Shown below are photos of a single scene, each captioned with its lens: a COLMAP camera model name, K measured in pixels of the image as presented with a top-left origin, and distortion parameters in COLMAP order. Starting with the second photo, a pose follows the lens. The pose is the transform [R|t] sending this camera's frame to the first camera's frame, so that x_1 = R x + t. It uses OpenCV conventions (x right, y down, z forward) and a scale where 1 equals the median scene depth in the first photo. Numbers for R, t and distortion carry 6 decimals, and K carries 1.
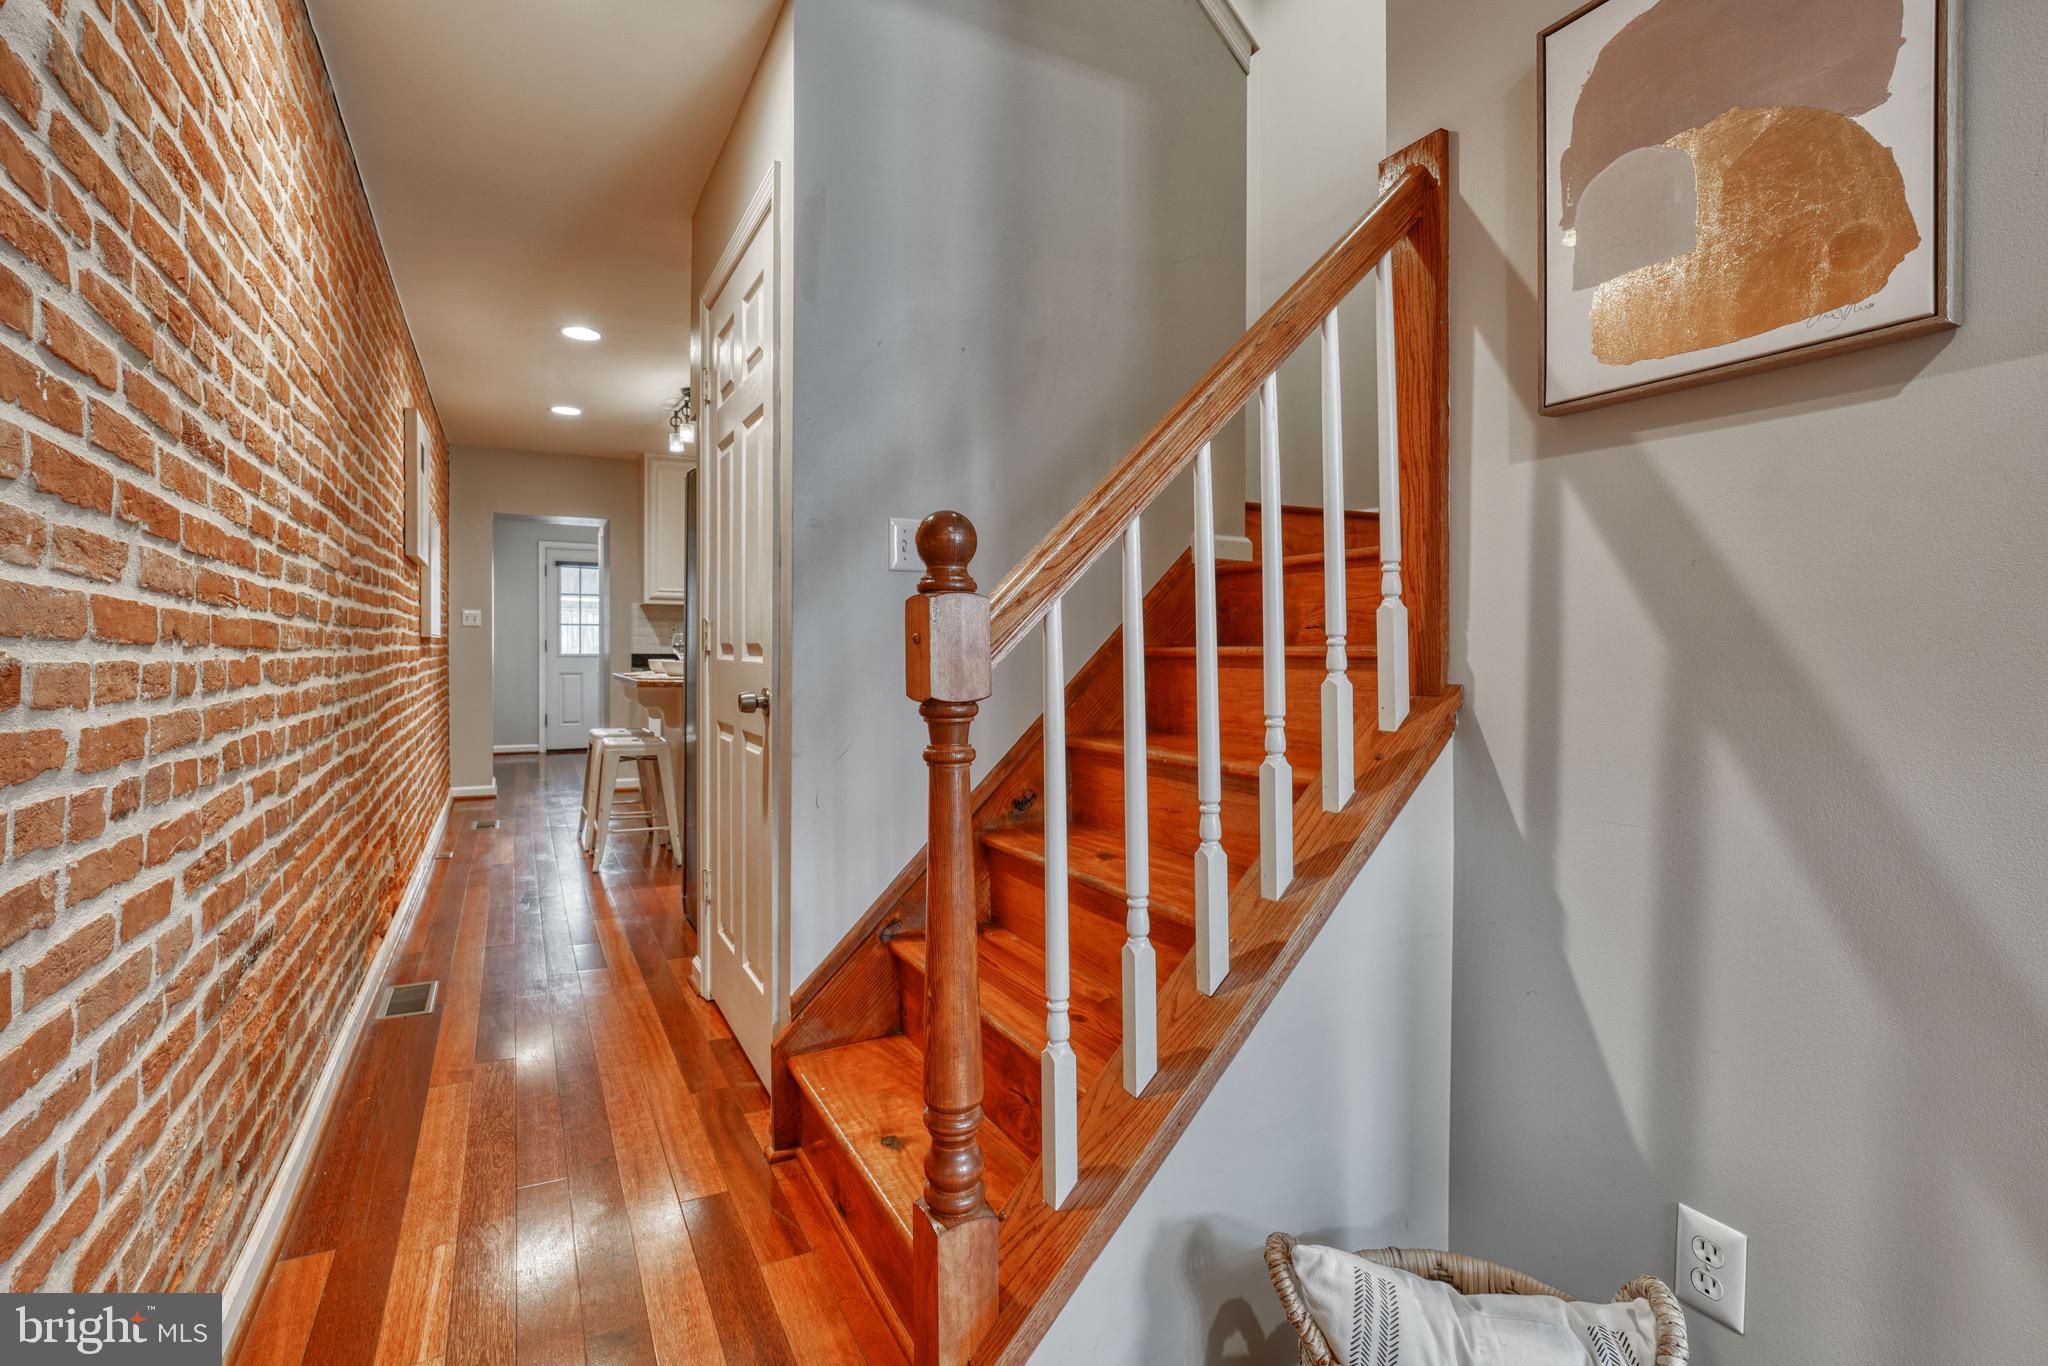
lens RADIAL K [[955.3, 0, 1017.9], [0, 955.3, 658.3], [0, 0, 1]] dist [-0.000023, 0.000531]
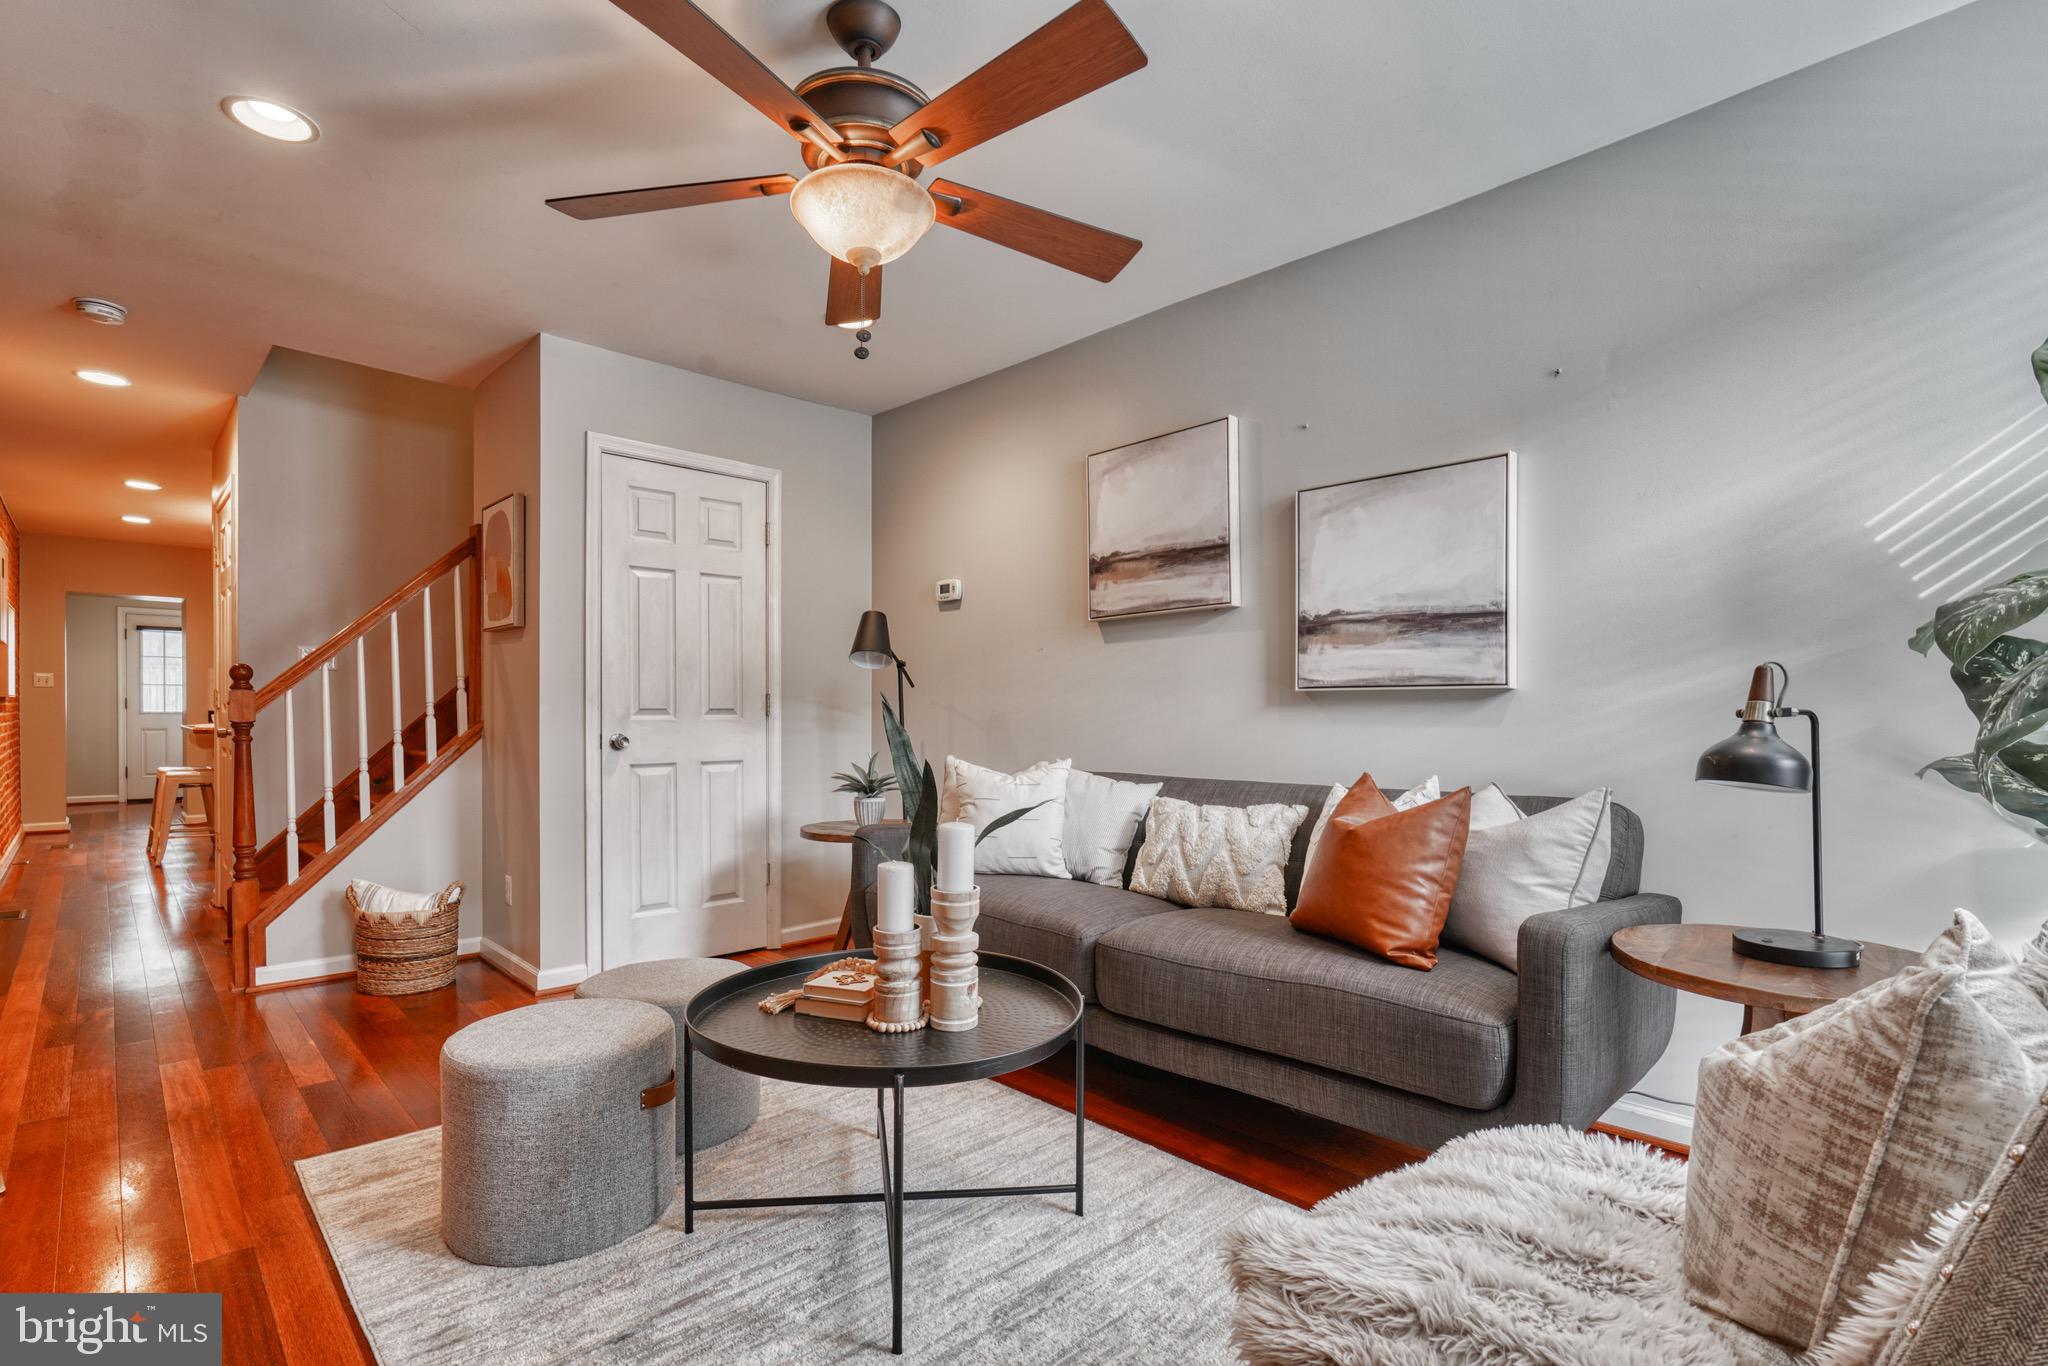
lens RADIAL K [[975.7, 0, 1018.7], [0, 975.7, 717.1], [0, 0, 1]] dist [-0.000184, 0.002062]
pose [[0.963364, -0.001146, 0.268195, 0.257221], [0.001002, 0.999999, 0.000674, 0.003956], [-0.268196, -0.000380, 0.963364, -0.472854]]
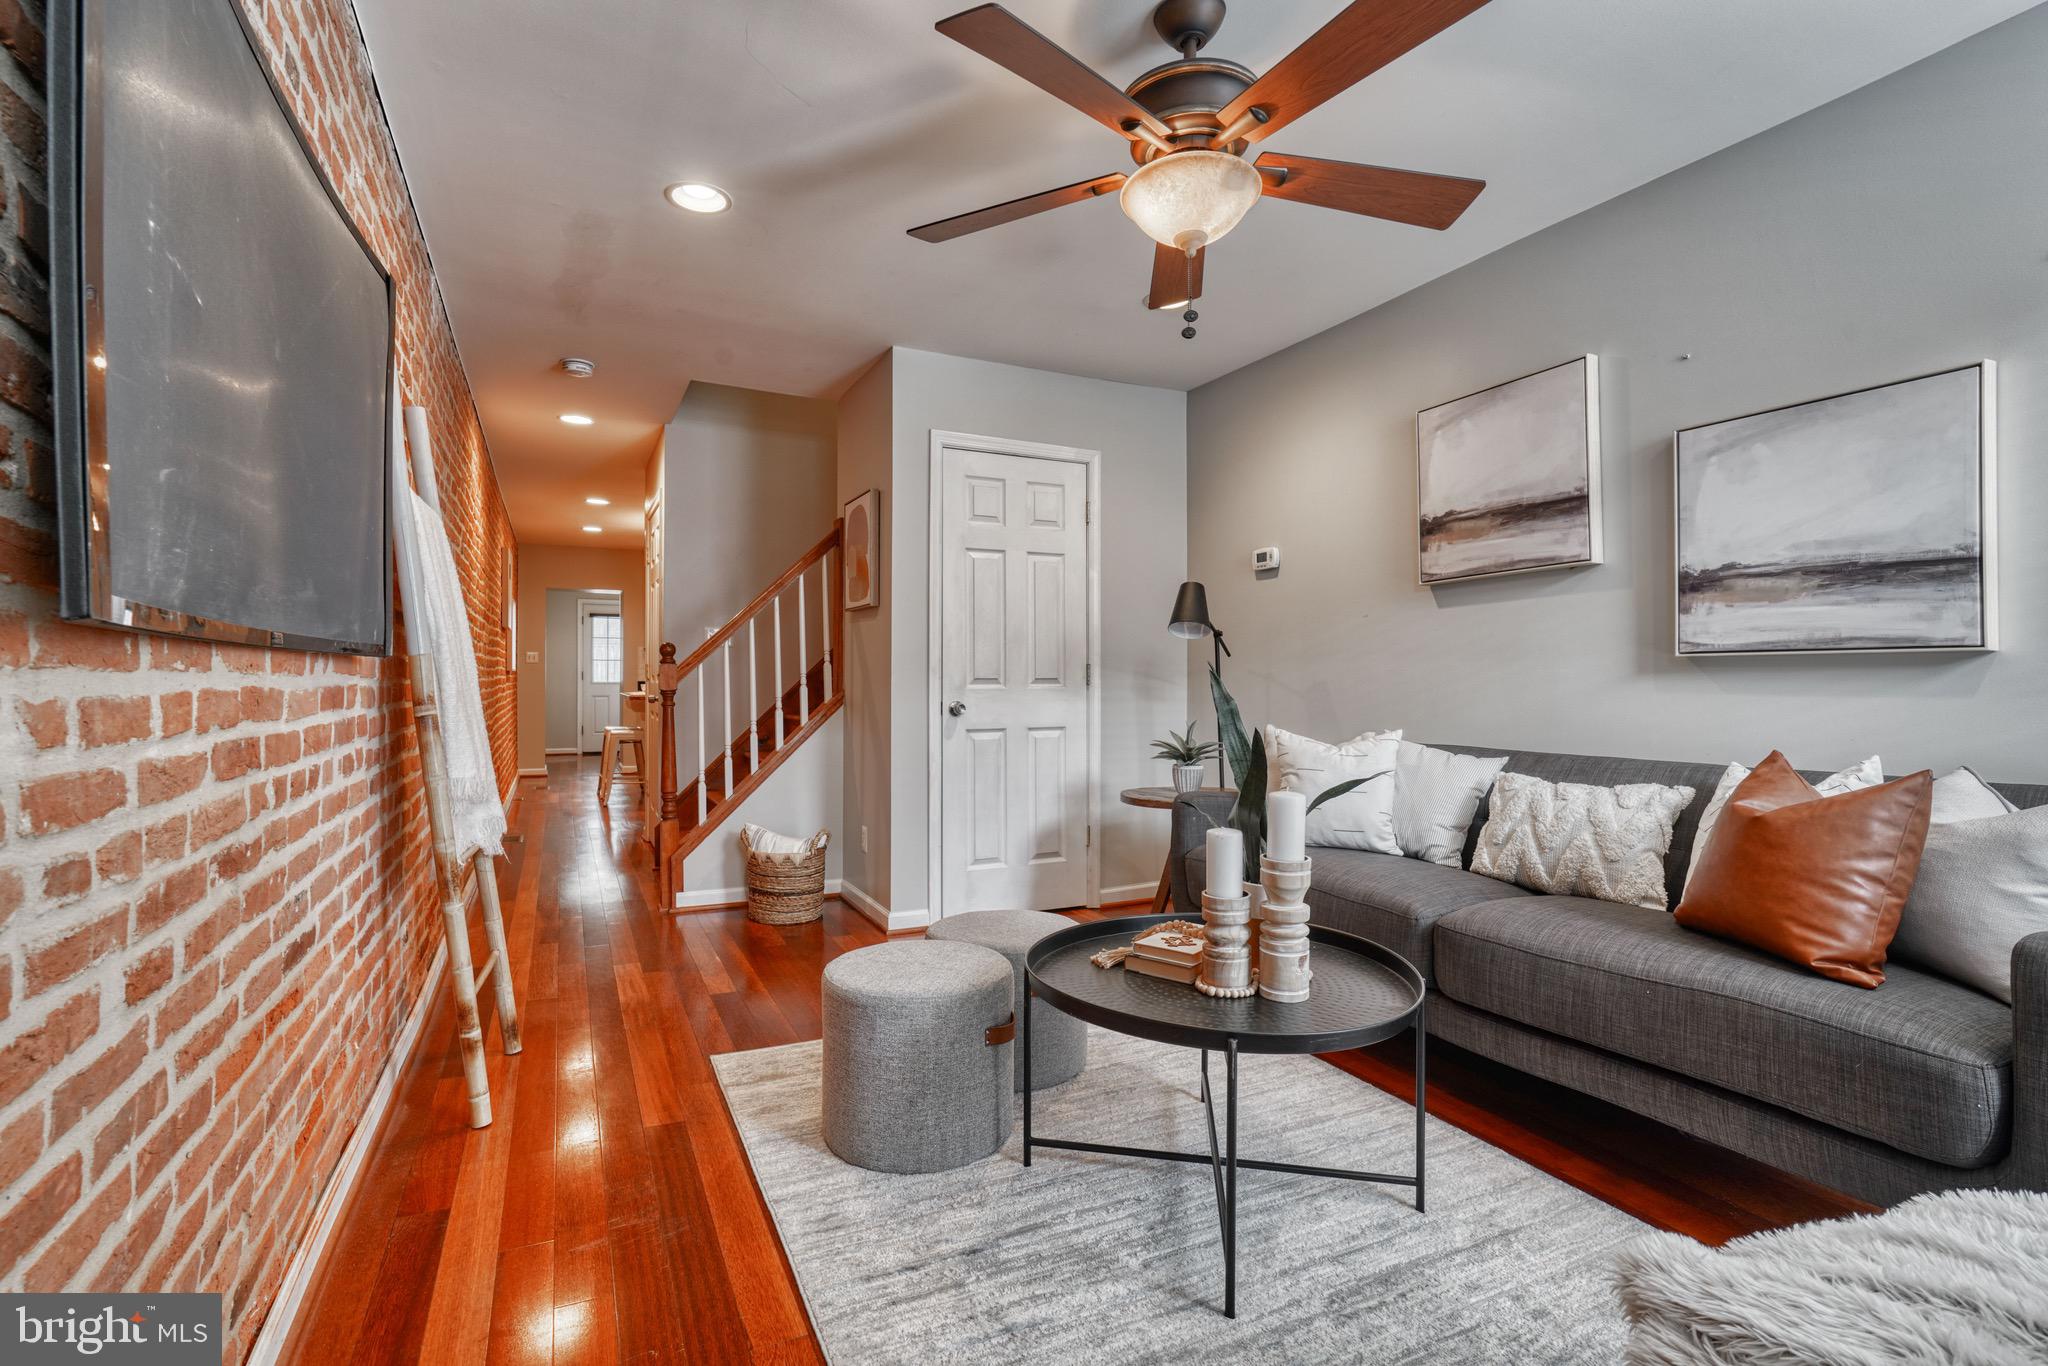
lens RADIAL K [[961.2, 0, 1013.6], [0, 961.2, 673.2], [0, 0, 1]] dist [-0.002139, 0.005425]
pose [[0.999000, -0.001336, -0.044701, 0.252224], [0.000728, 0.999907, -0.013630, 0.004126], [0.044715, 0.013584, 0.998907, -0.475130]]
